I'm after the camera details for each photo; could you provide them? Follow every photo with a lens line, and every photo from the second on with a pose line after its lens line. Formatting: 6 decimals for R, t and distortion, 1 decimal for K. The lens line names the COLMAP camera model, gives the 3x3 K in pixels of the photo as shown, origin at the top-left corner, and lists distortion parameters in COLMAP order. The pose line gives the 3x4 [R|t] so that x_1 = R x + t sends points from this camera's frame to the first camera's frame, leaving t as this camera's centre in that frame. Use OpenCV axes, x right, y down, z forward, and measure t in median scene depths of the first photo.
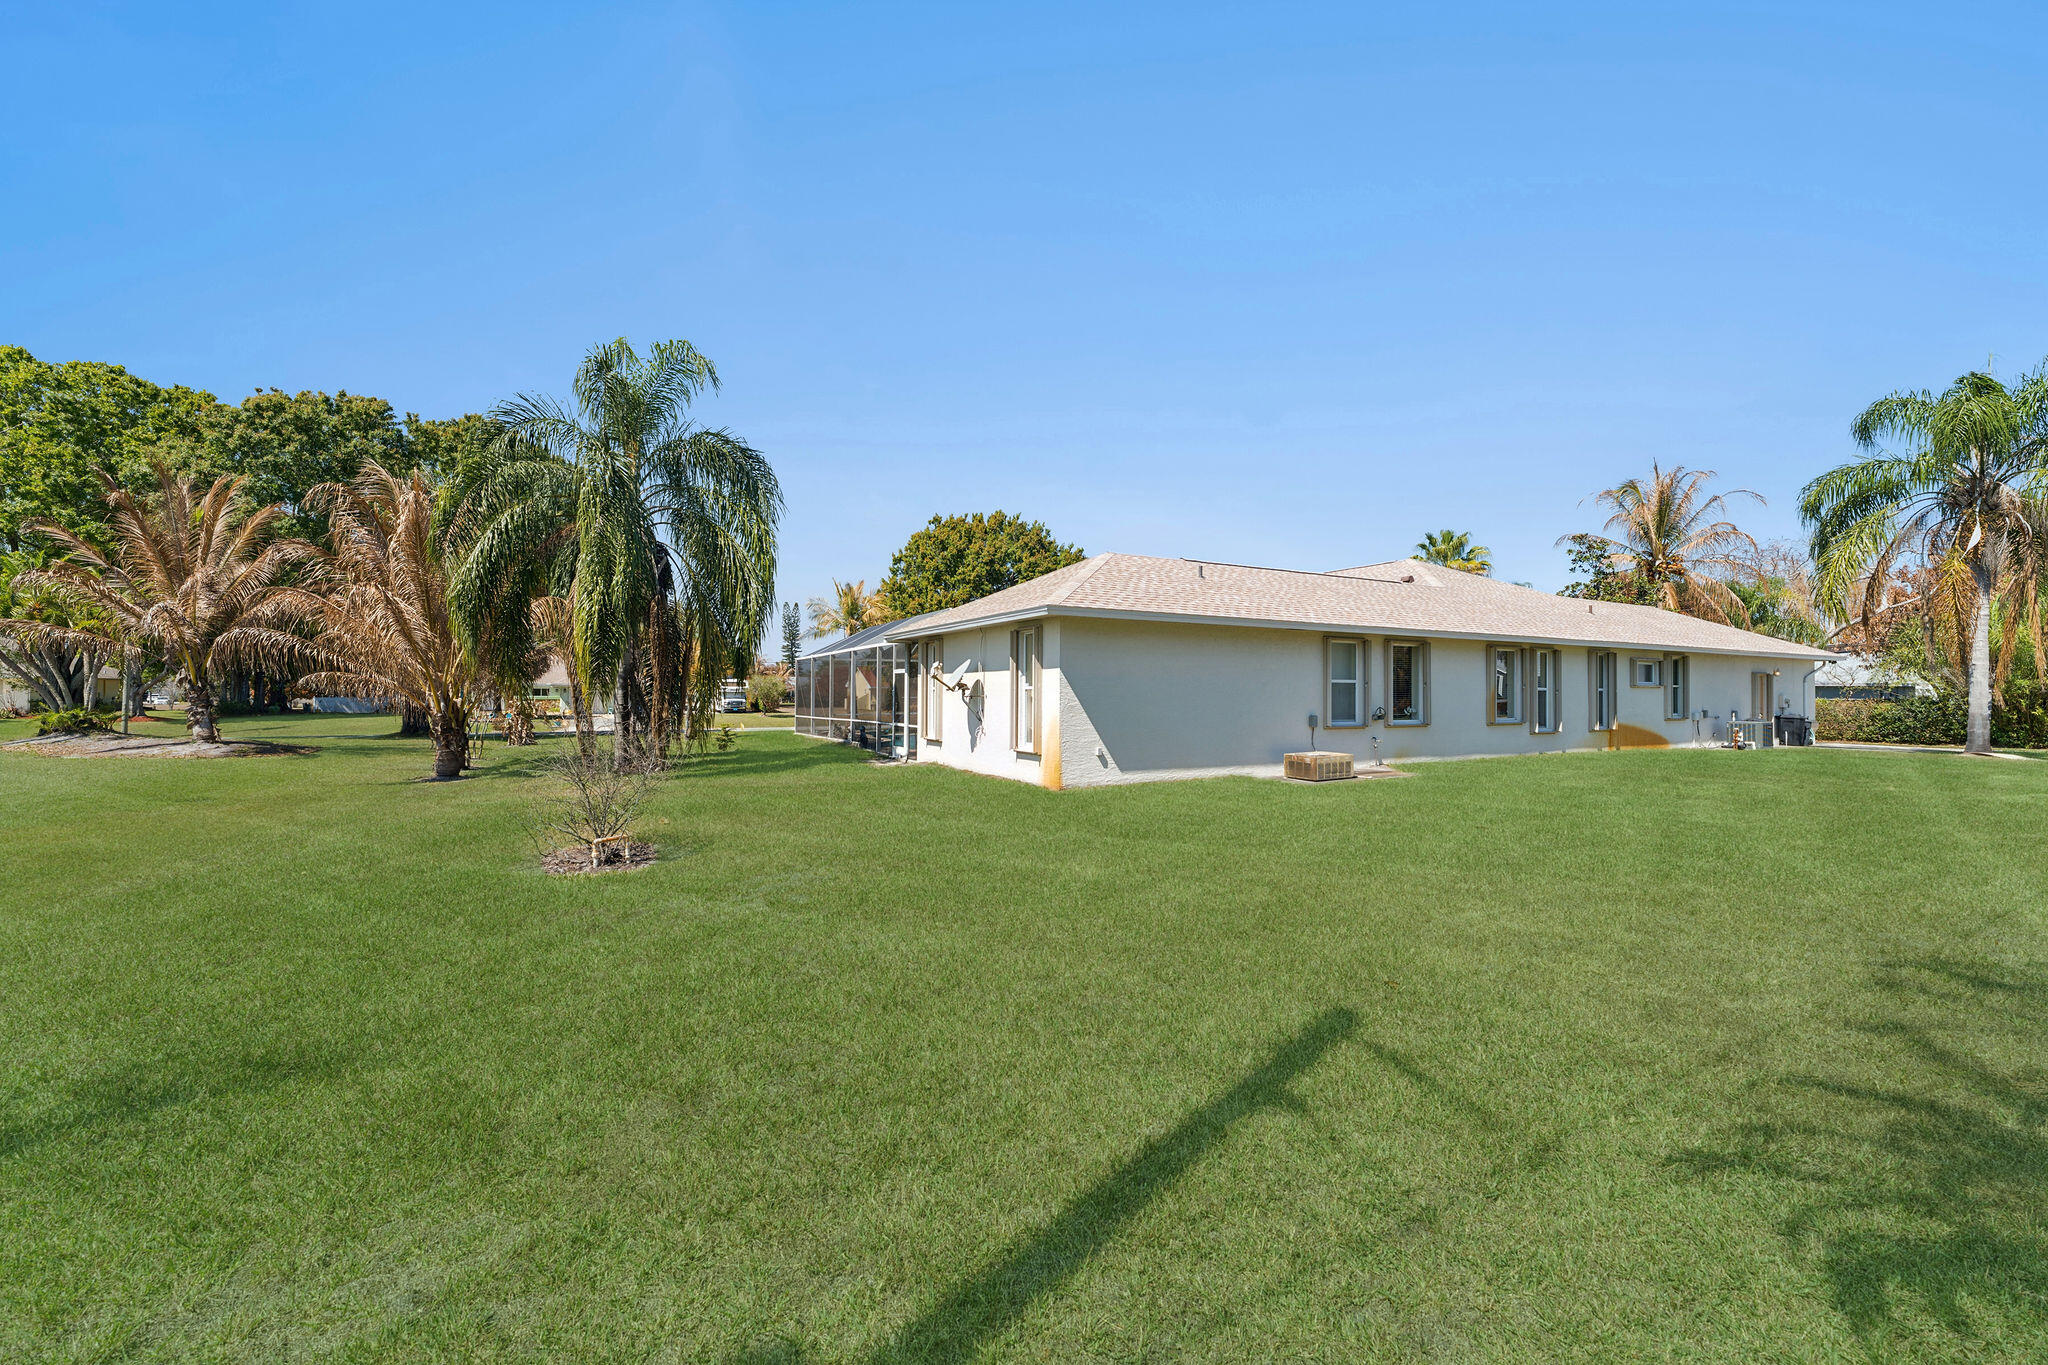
lens RADIAL K [[804.8, 0, 1024.0], [0, 804.8, 682.5], [0, 0, 1]] dist [0.002199, 0.000161]
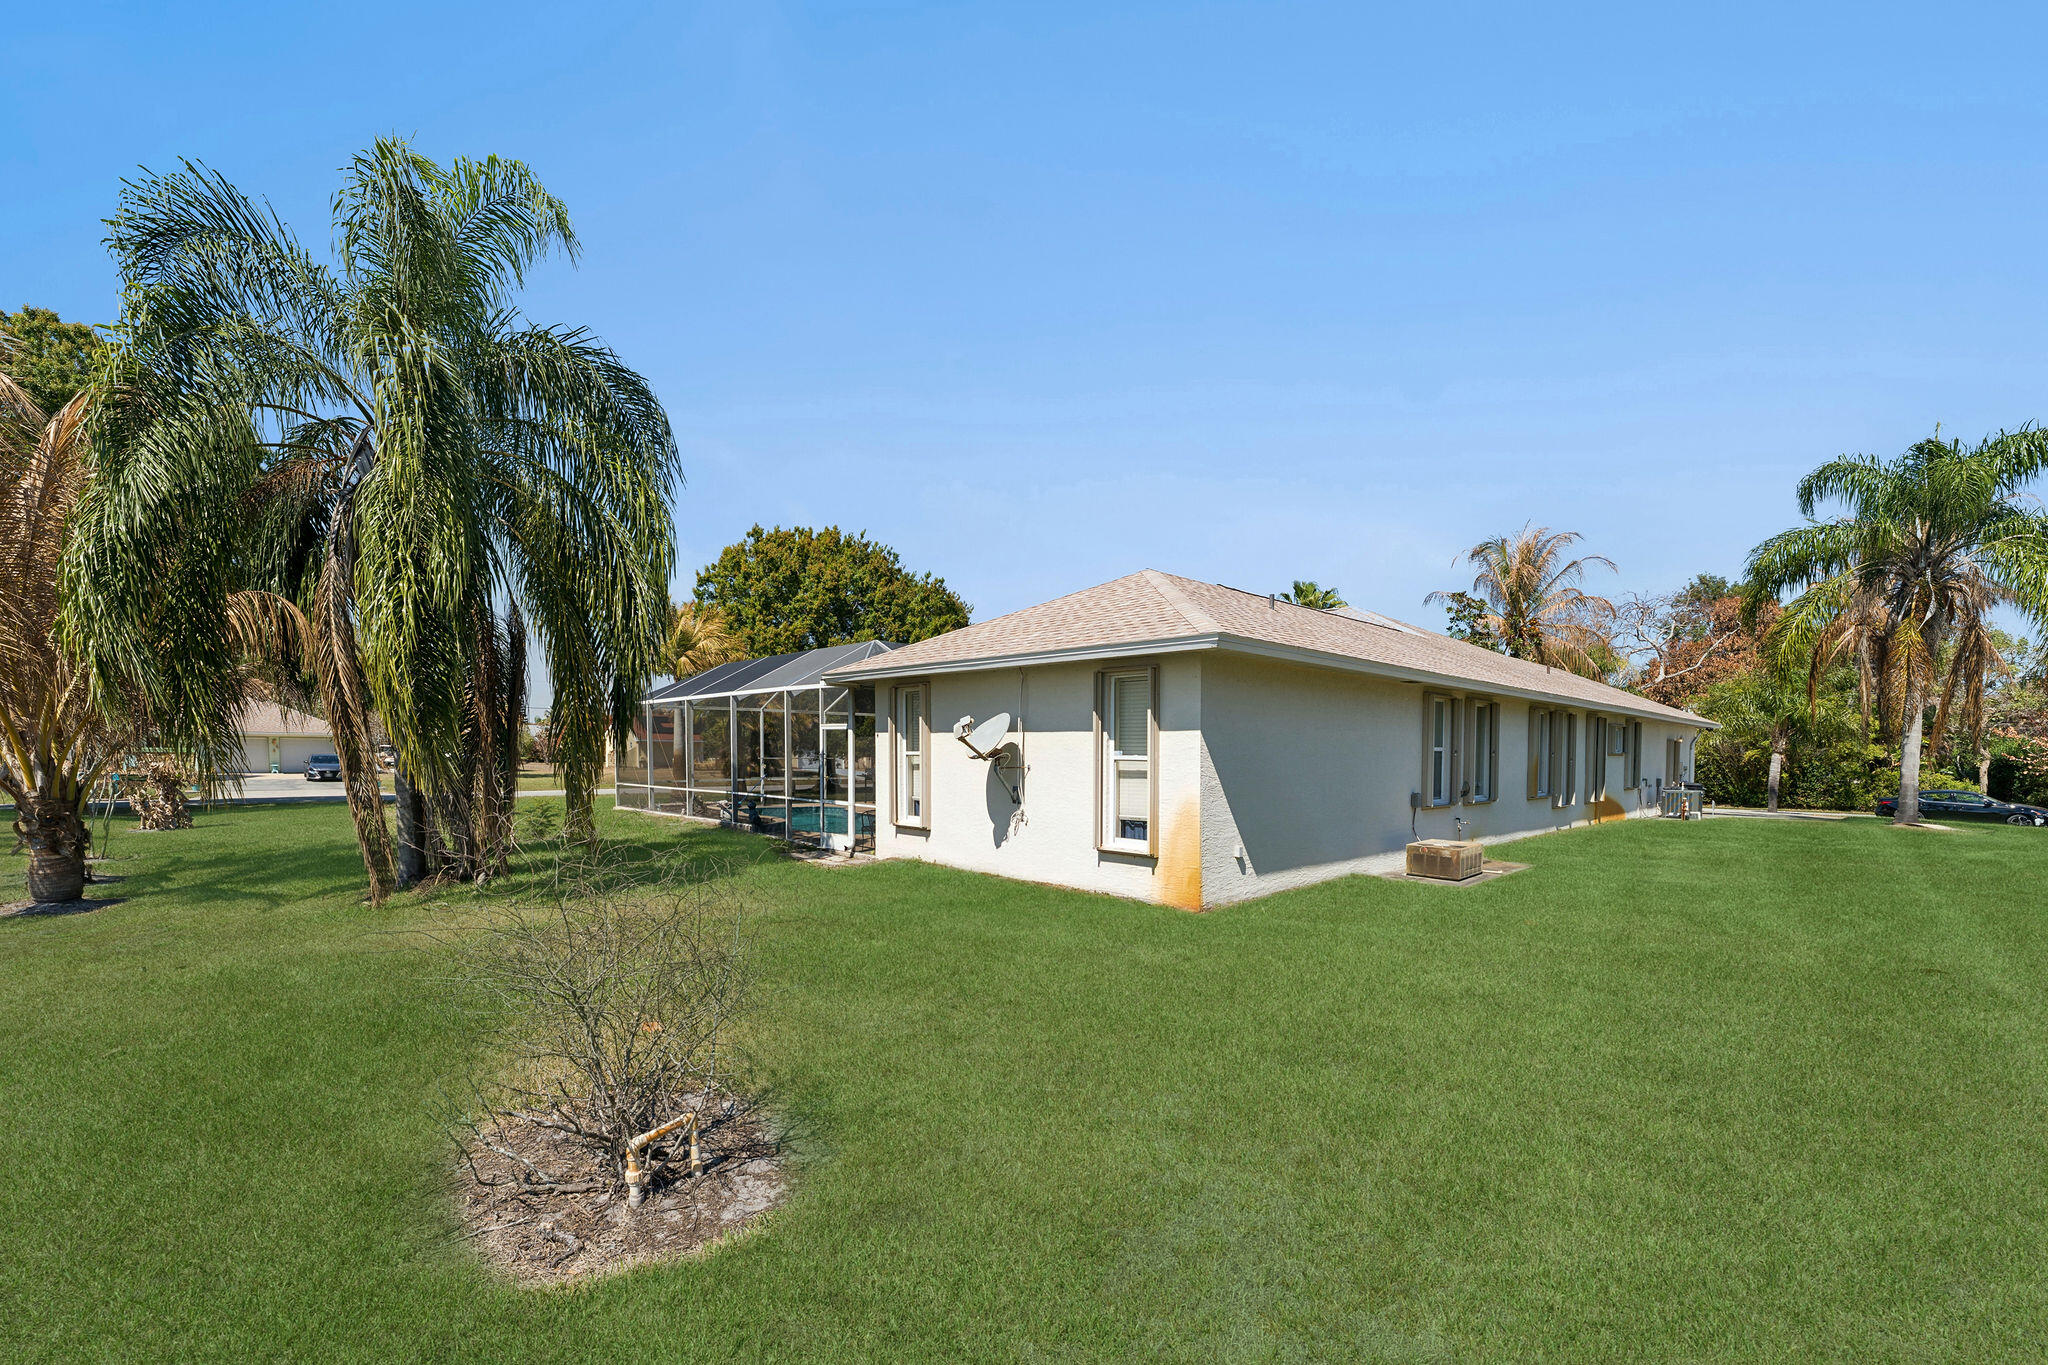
lens RADIAL K [[851.8, 0, 970.6], [0, 851.8, 771.8], [0, 0, 1]] dist [0.002167, 0.000162]
pose [[0.969359, 0.001383, 0.245645, -0.224994], [-0.011860, 0.999081, 0.041178, -0.007021], [-0.245363, -0.042829, 0.968485, 0.257108]]
